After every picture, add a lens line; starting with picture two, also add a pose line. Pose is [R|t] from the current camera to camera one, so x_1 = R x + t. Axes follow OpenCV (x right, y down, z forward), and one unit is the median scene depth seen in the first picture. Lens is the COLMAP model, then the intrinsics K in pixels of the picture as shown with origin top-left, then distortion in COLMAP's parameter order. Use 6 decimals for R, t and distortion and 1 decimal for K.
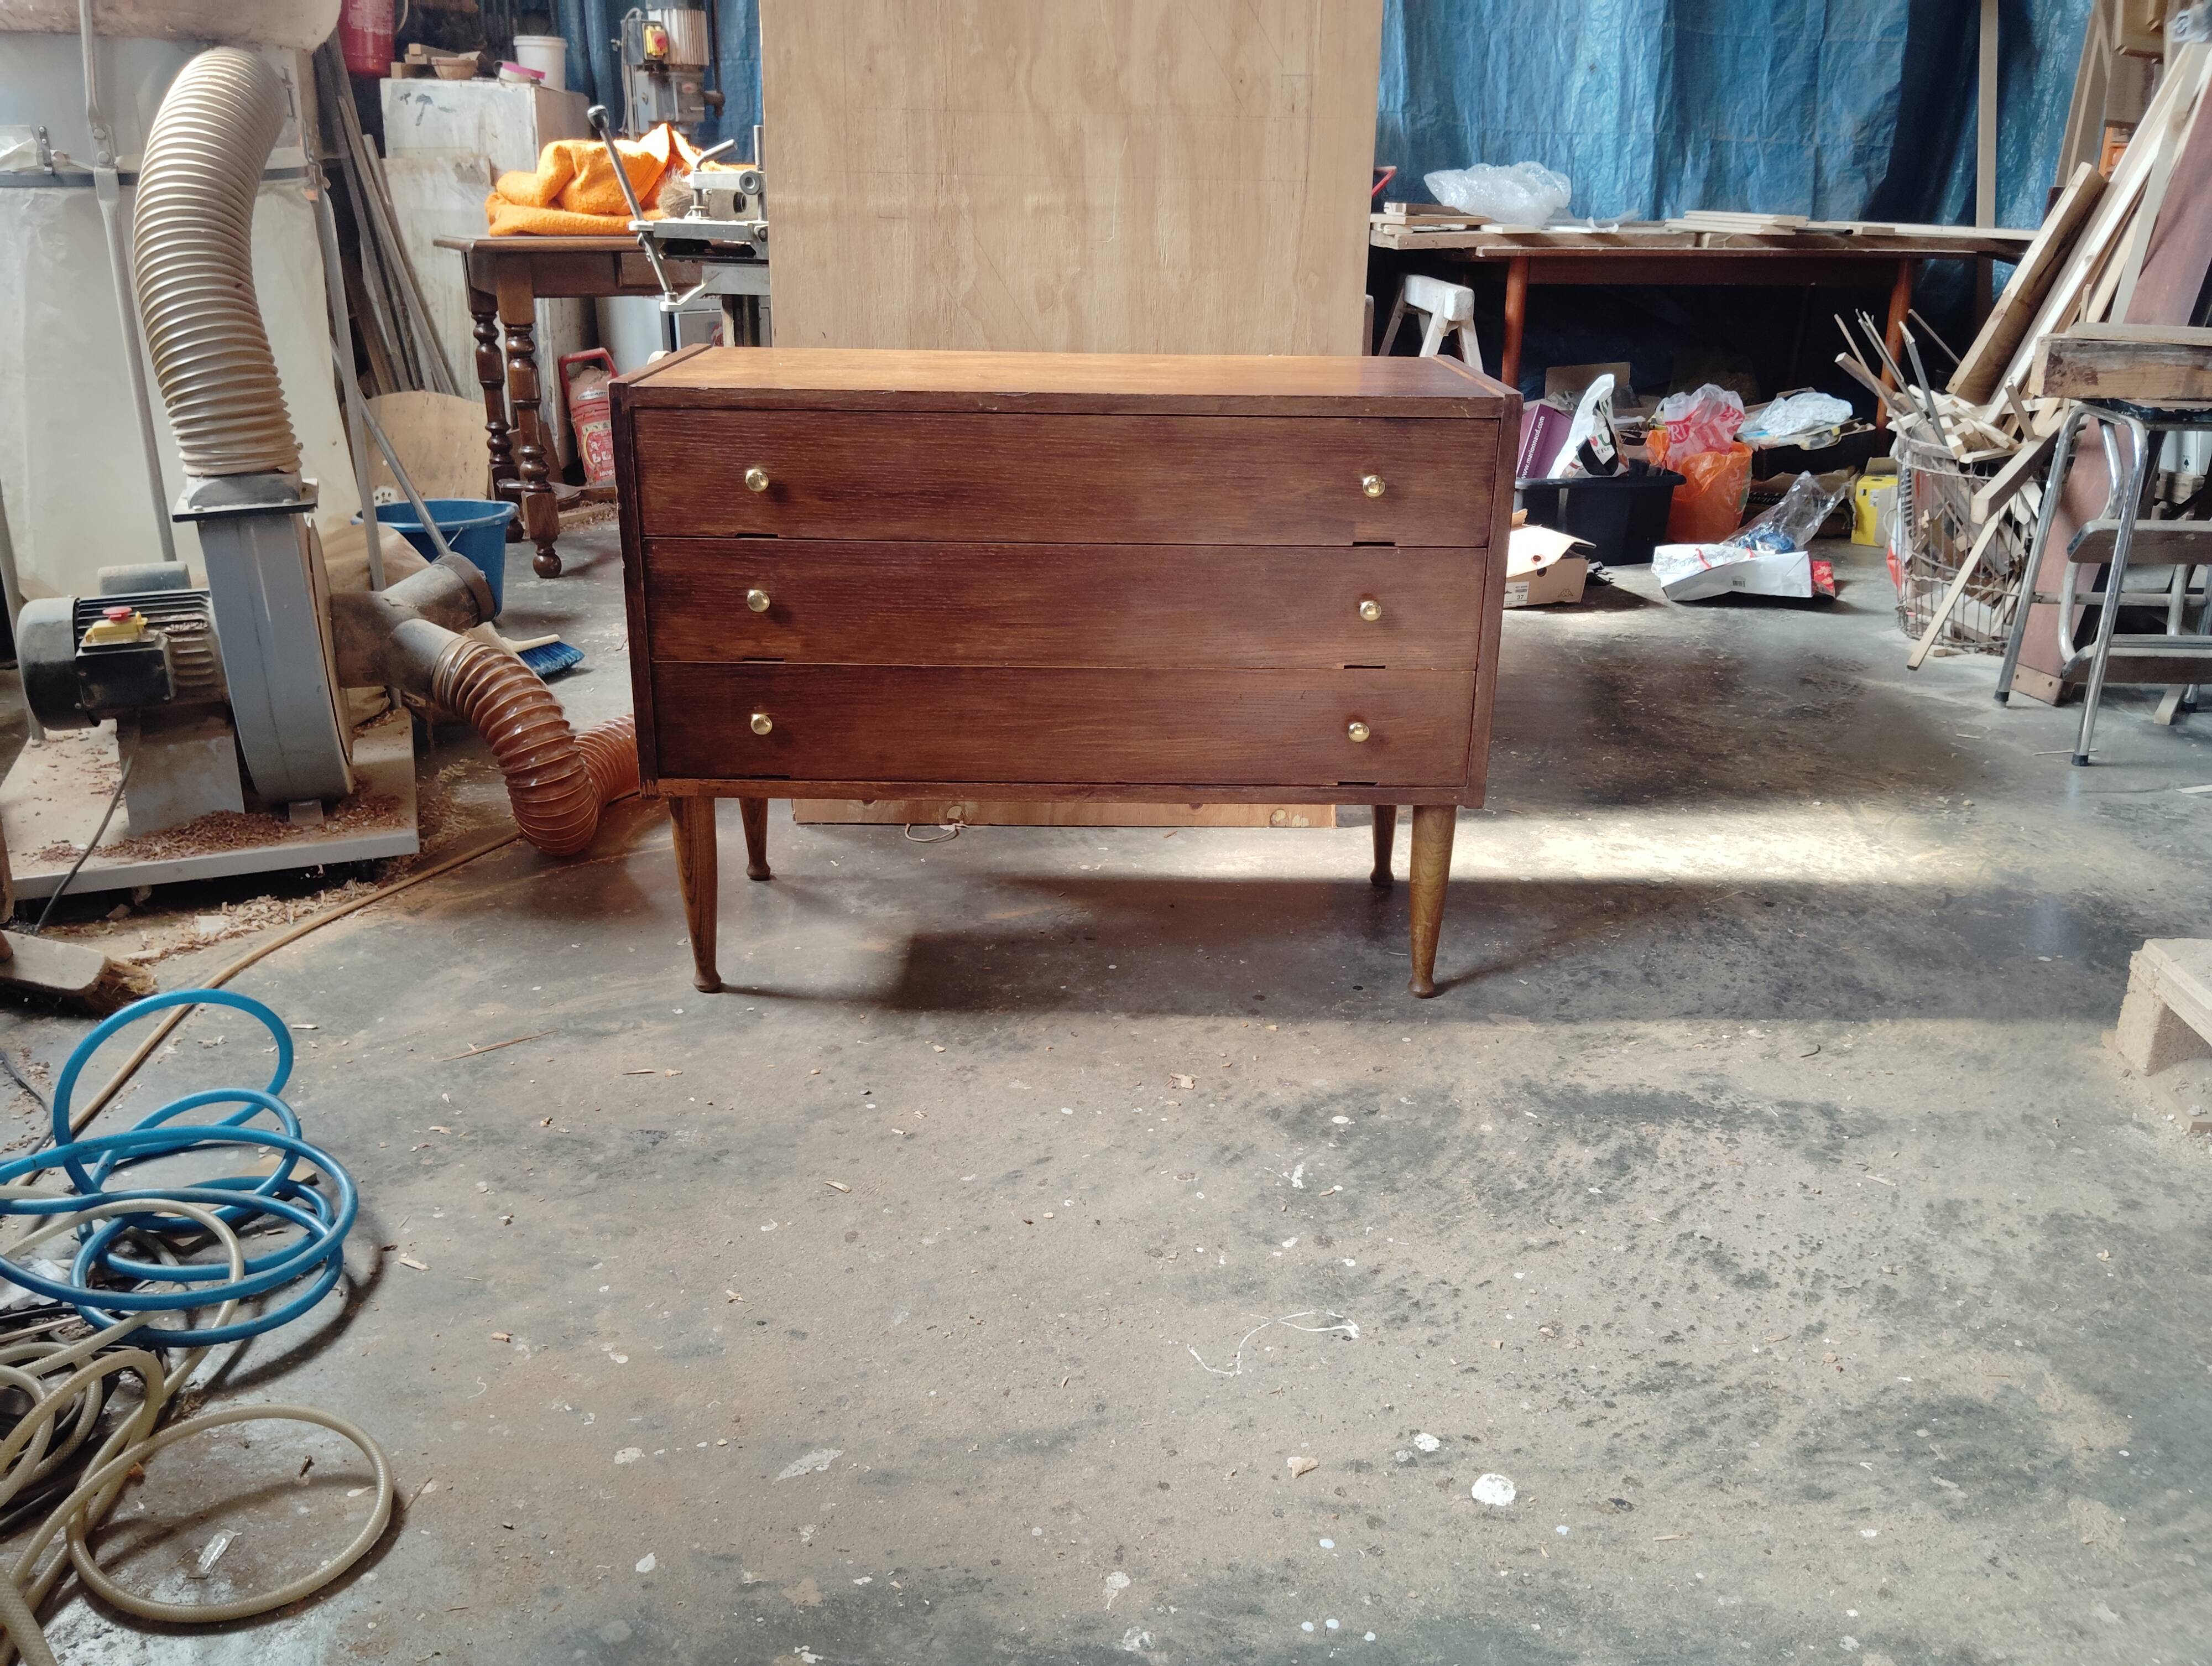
lens RADIAL K [[1792.0, 0, 1113.3], [0, 1792.0, 829.7], [0, 0, 1]] dist [0.091086, -0.196942]
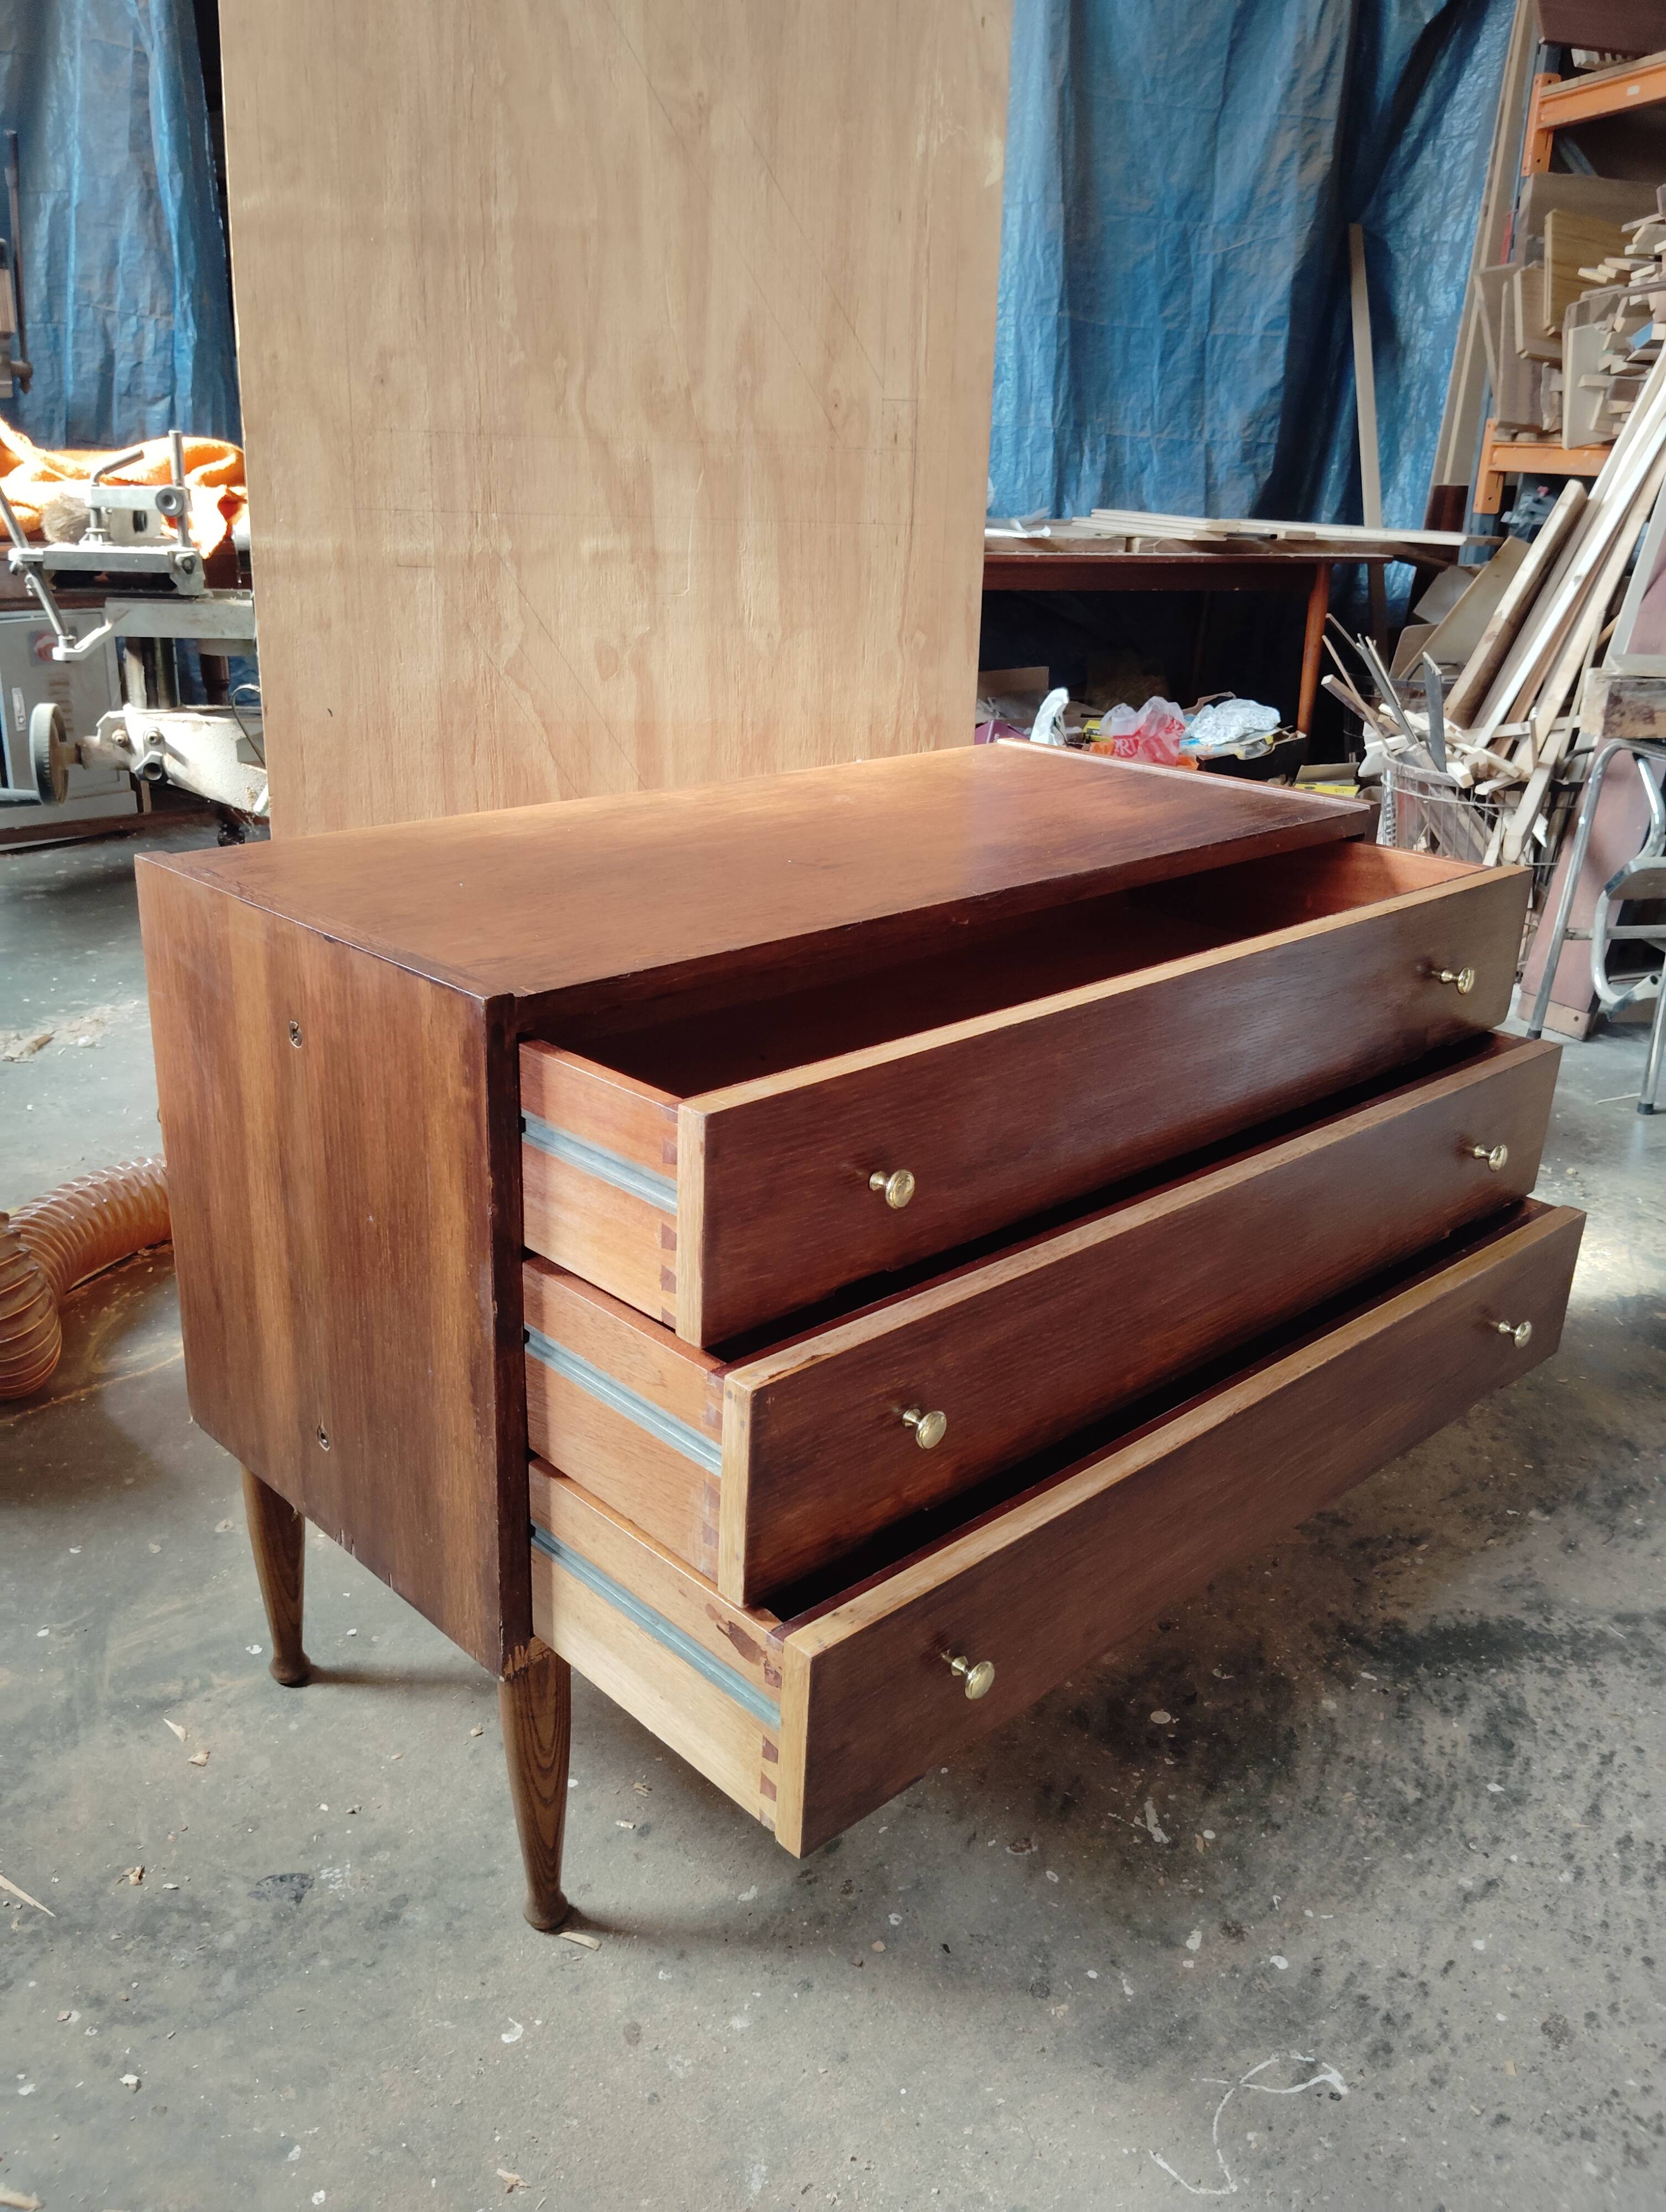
lens RADIAL K [[1801.9, 0, 826.2], [0, 1801.9, 1102.9], [0, 0, 1]] dist [0.076419, -0.169035]
pose [[0.971994, -0.064627, 0.225944, -0.121028], [0.062829, 0.997909, 0.015150, -0.088456], [-0.226451, -0.000530, 0.974022, 0.154710]]
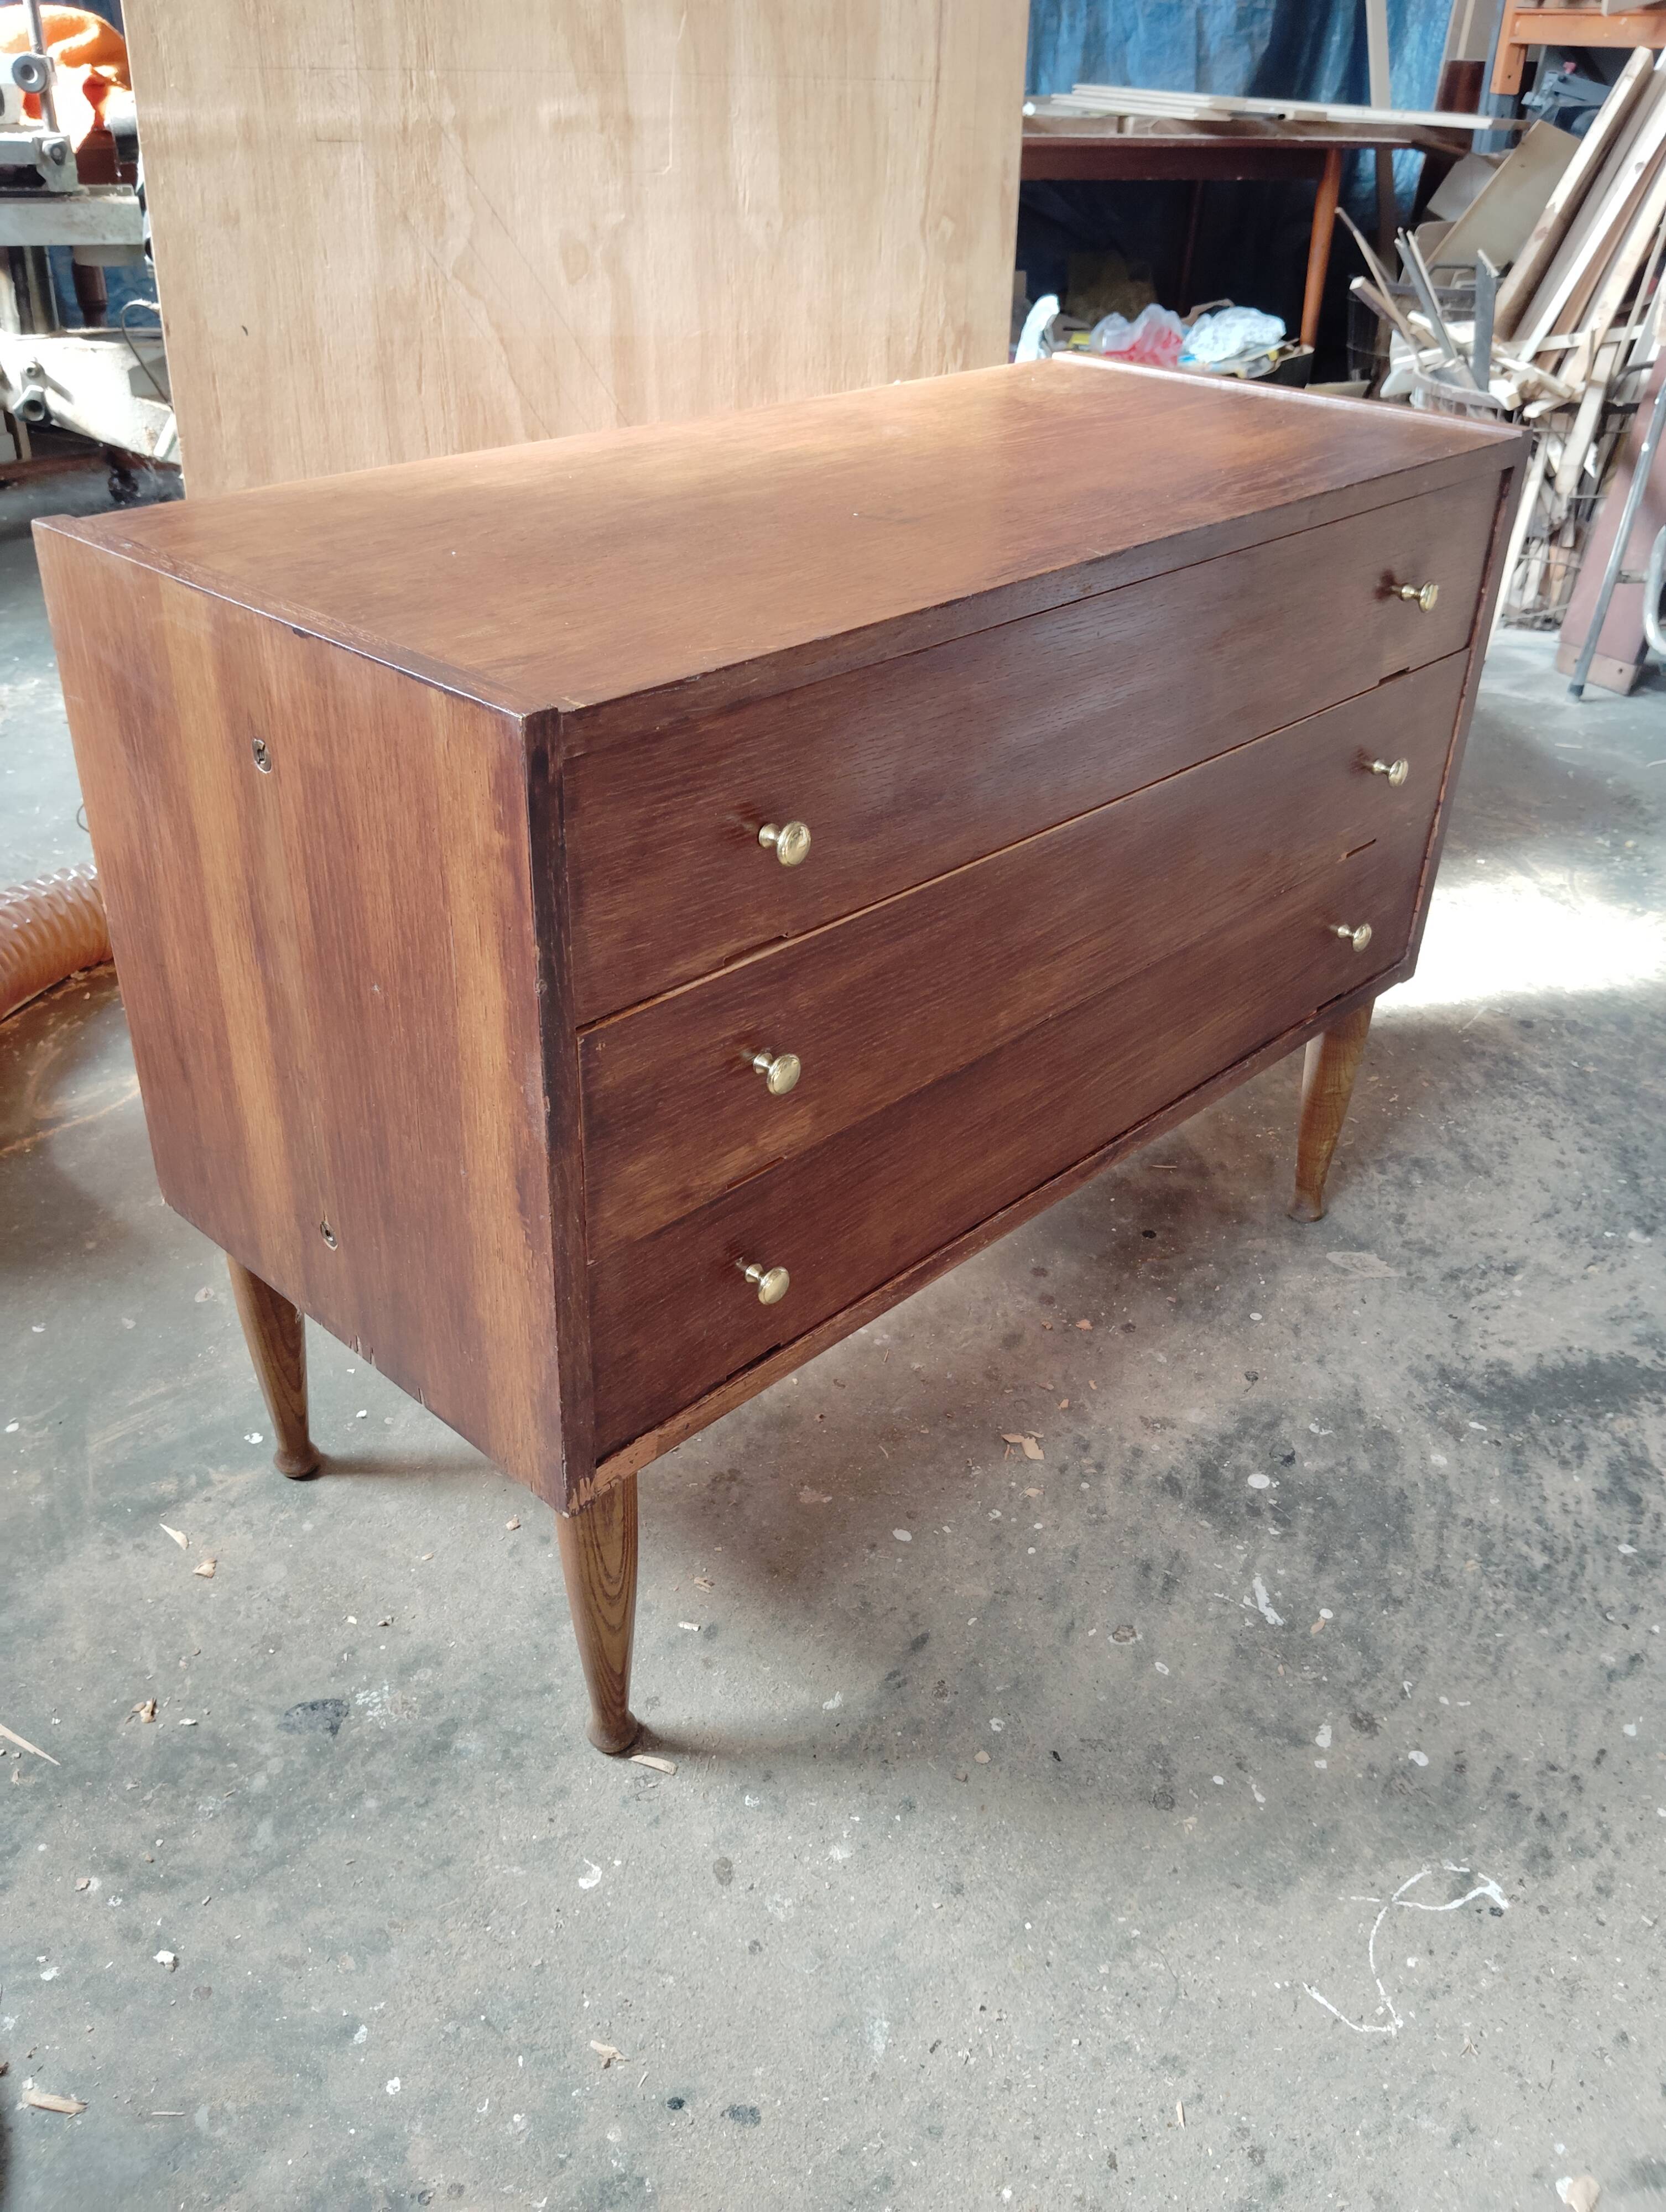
lens RADIAL K [[1806.2, 0, 823.0], [0, 1806.2, 1106.3], [0, 0, 1]] dist [0.079322, -0.177836]
pose [[0.961525, -0.131653, 0.241117, -0.134285], [0.082222, 0.975369, 0.204682, -0.102348], [-0.262125, -0.176981, 0.948666, 0.235391]]
